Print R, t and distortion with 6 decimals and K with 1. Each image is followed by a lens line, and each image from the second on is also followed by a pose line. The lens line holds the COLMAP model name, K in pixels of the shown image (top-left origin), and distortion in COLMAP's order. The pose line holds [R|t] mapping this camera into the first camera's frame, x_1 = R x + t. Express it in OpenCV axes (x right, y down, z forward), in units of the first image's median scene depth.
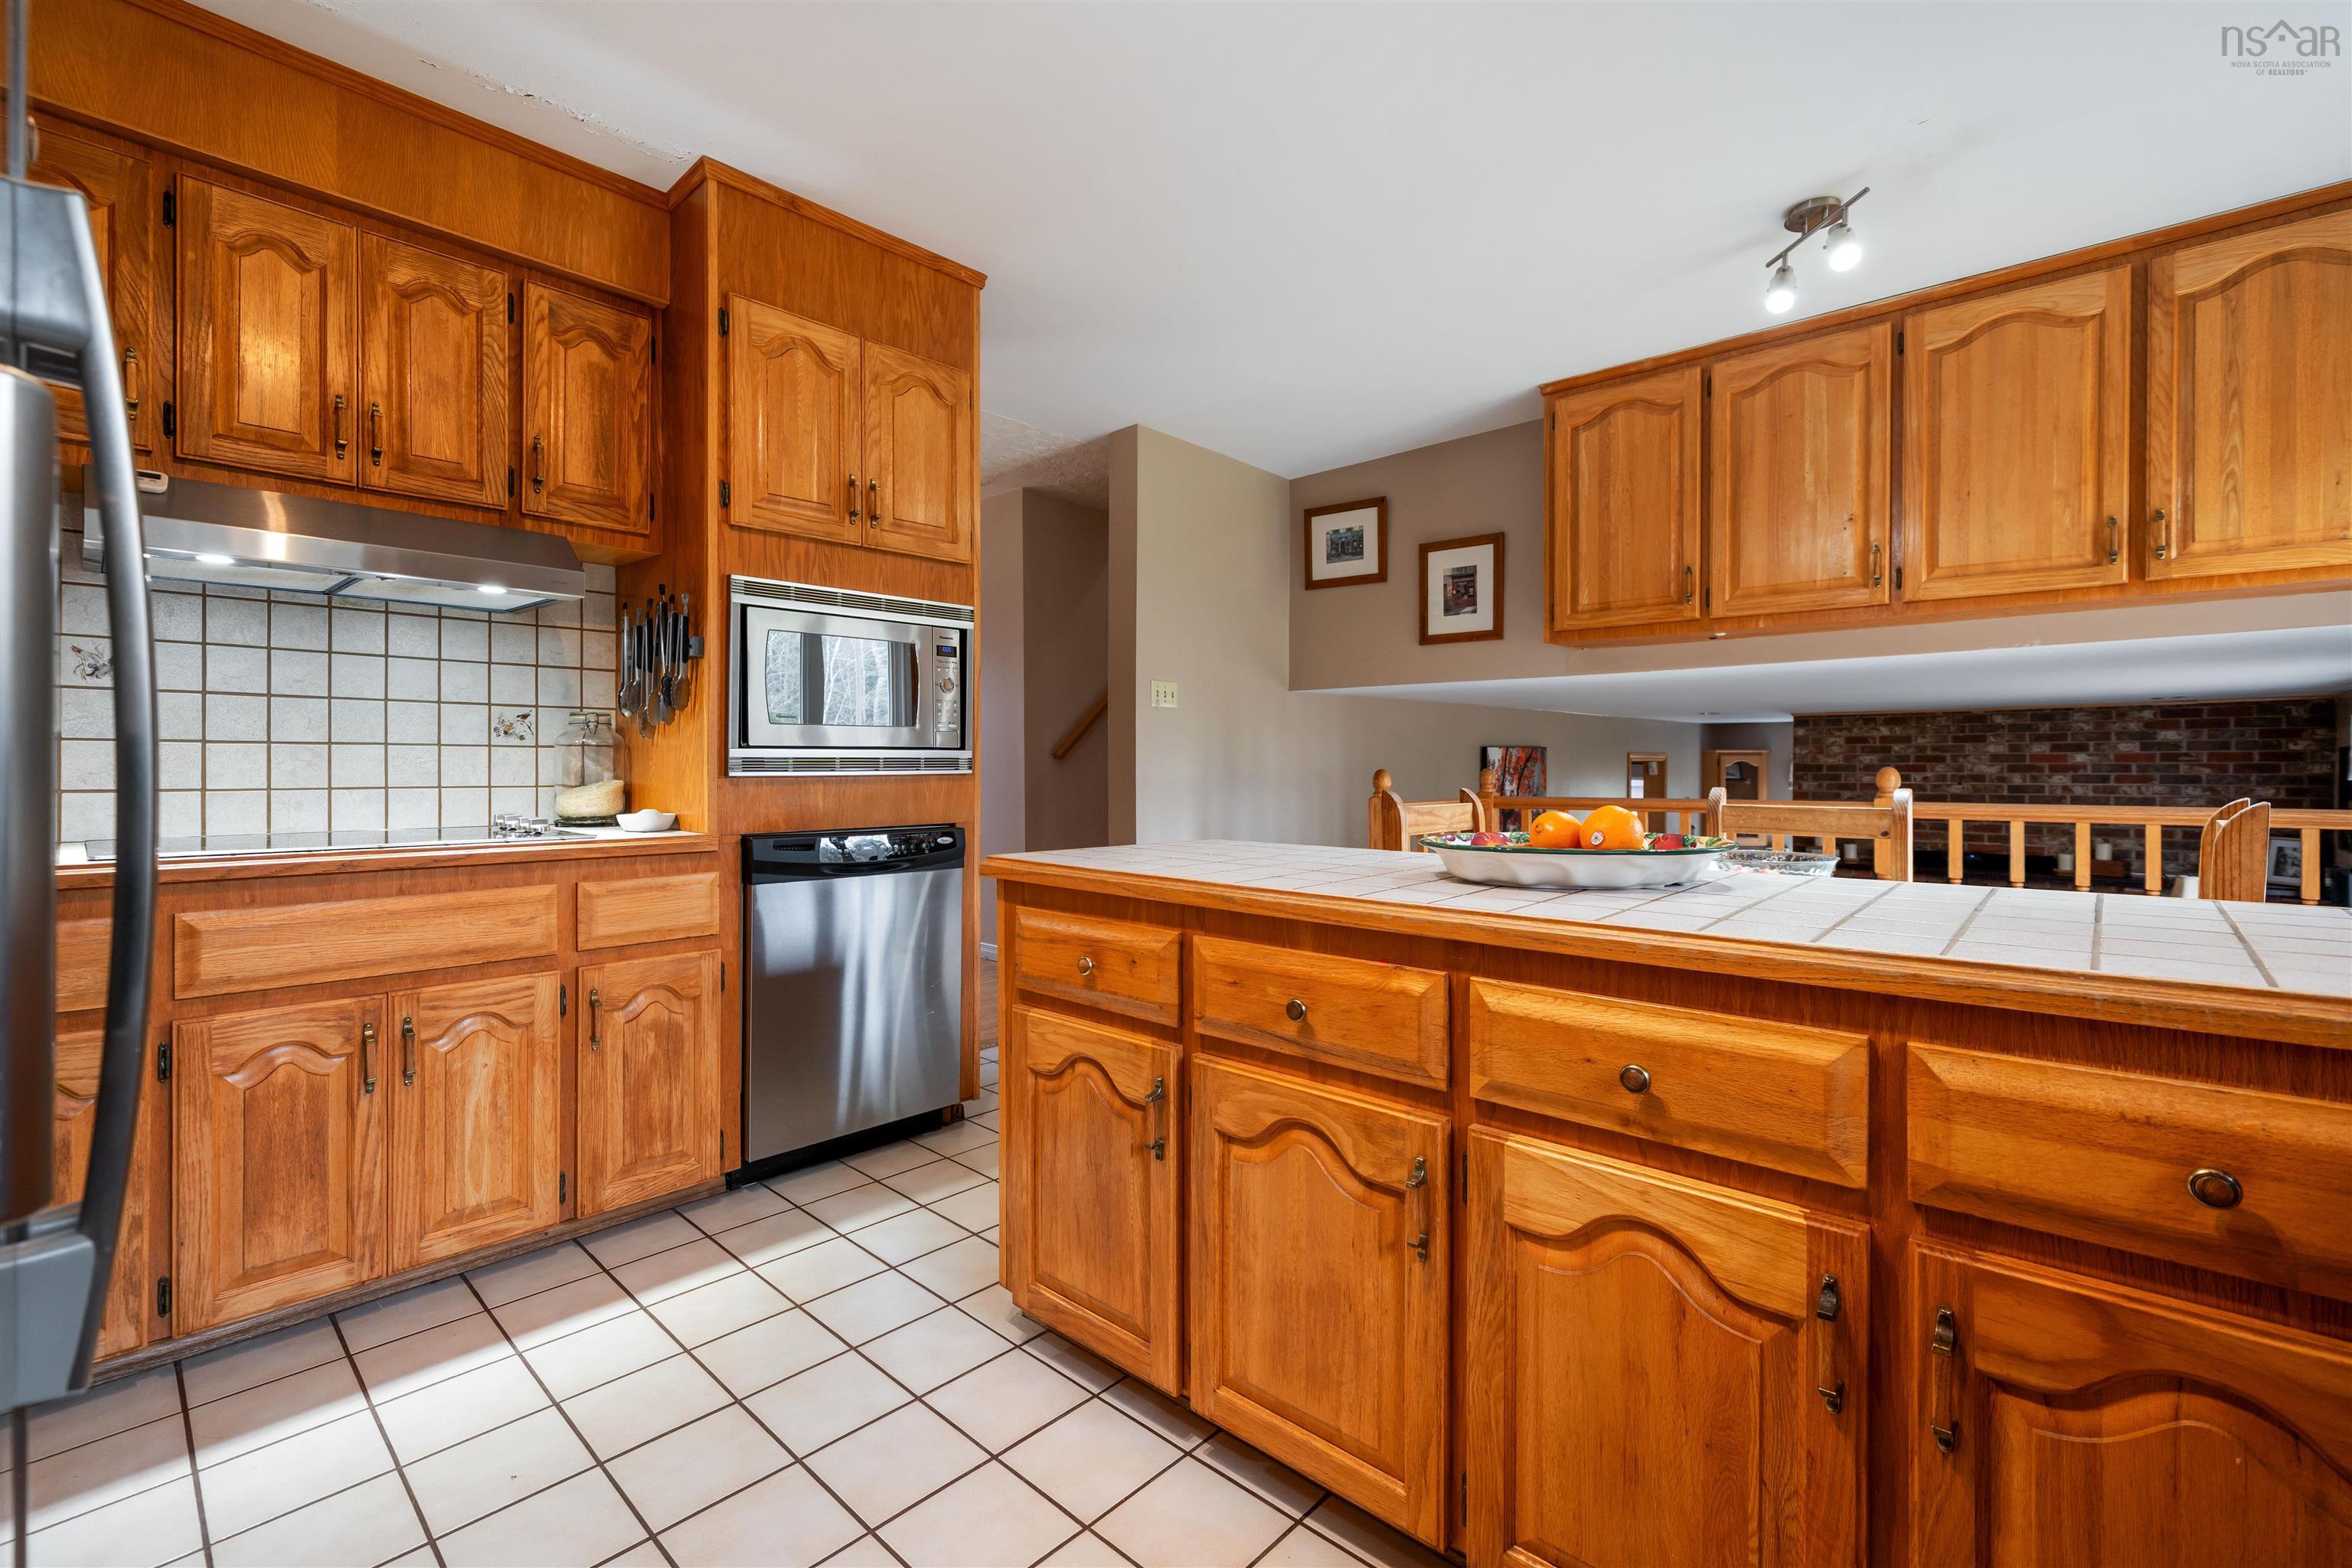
lens RADIAL K [[1042.3, 0, 1181.0], [0, 1042.3, 755.6], [0, 0, 1]] dist [-0.006294, 0.002449]
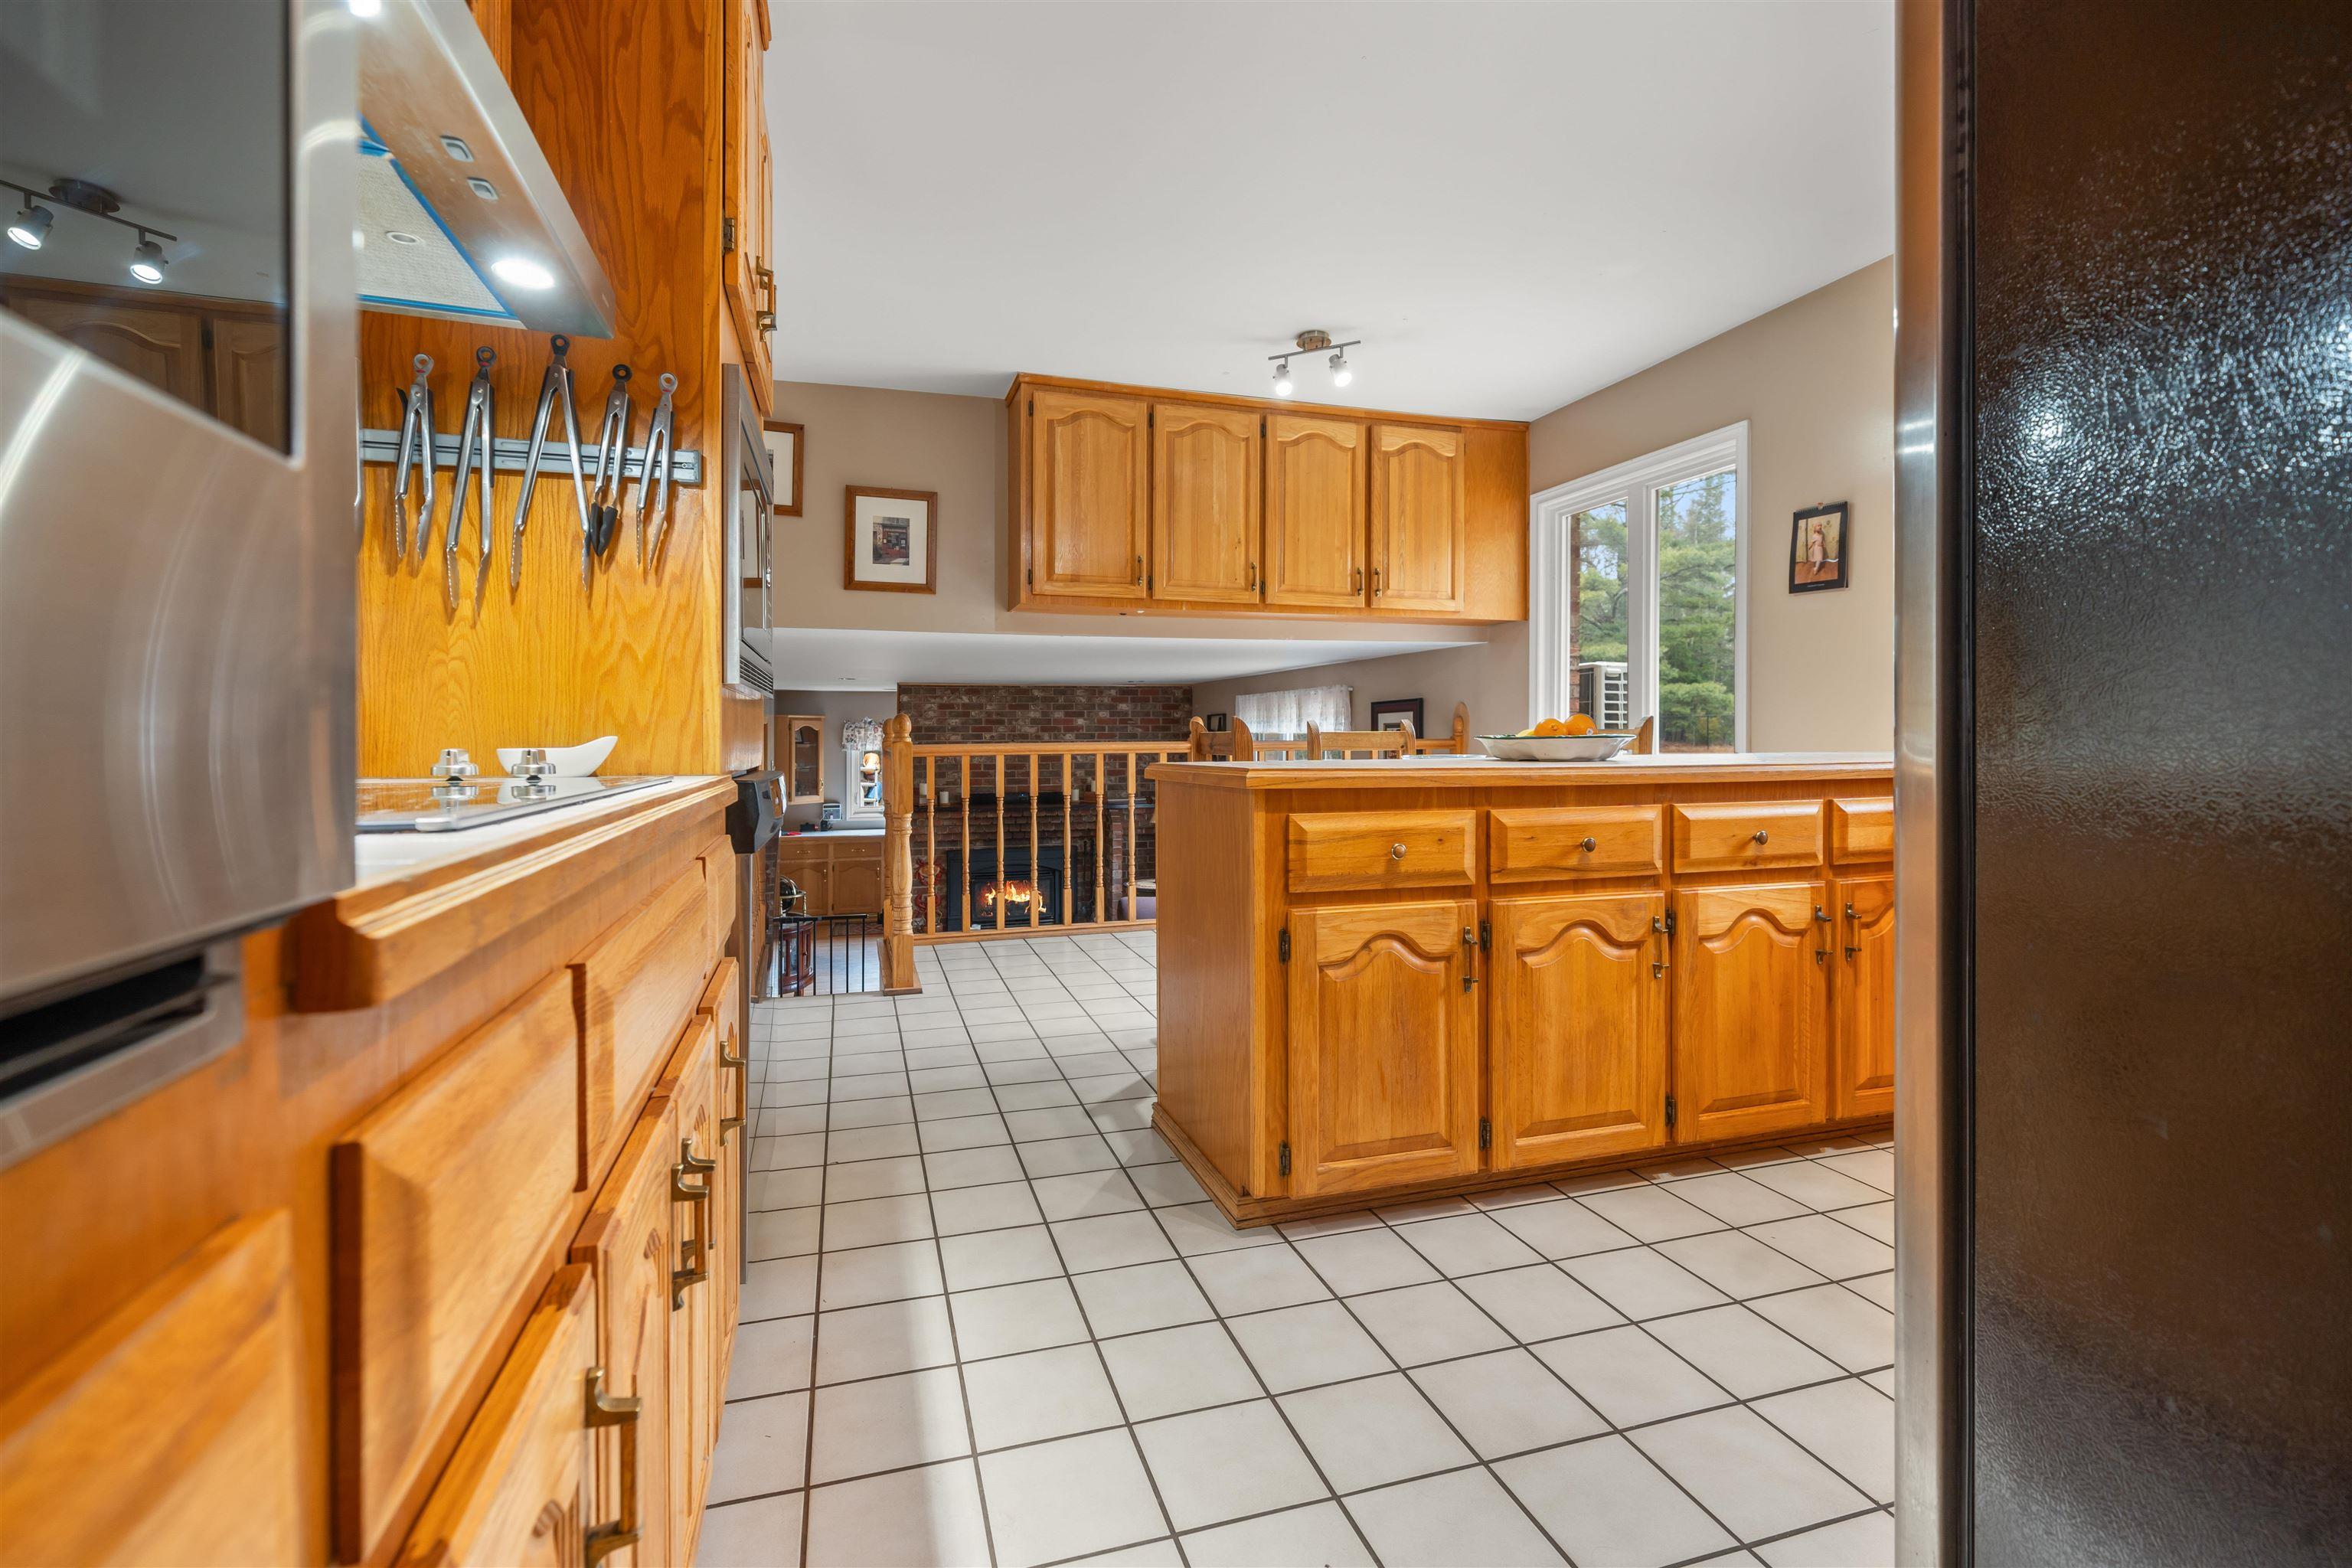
lens RADIAL K [[1042.3, 0, 1185.8], [0, 1042.3, 744.4], [0, 0, 1]] dist [-0.006294, 0.002449]
pose [[0.486712, -0.008204, 0.873524, -0.740855], [-0.001052, 0.999950, 0.009977, 0.044593], [-0.873562, -0.005775, 0.486679, 0.397271]]
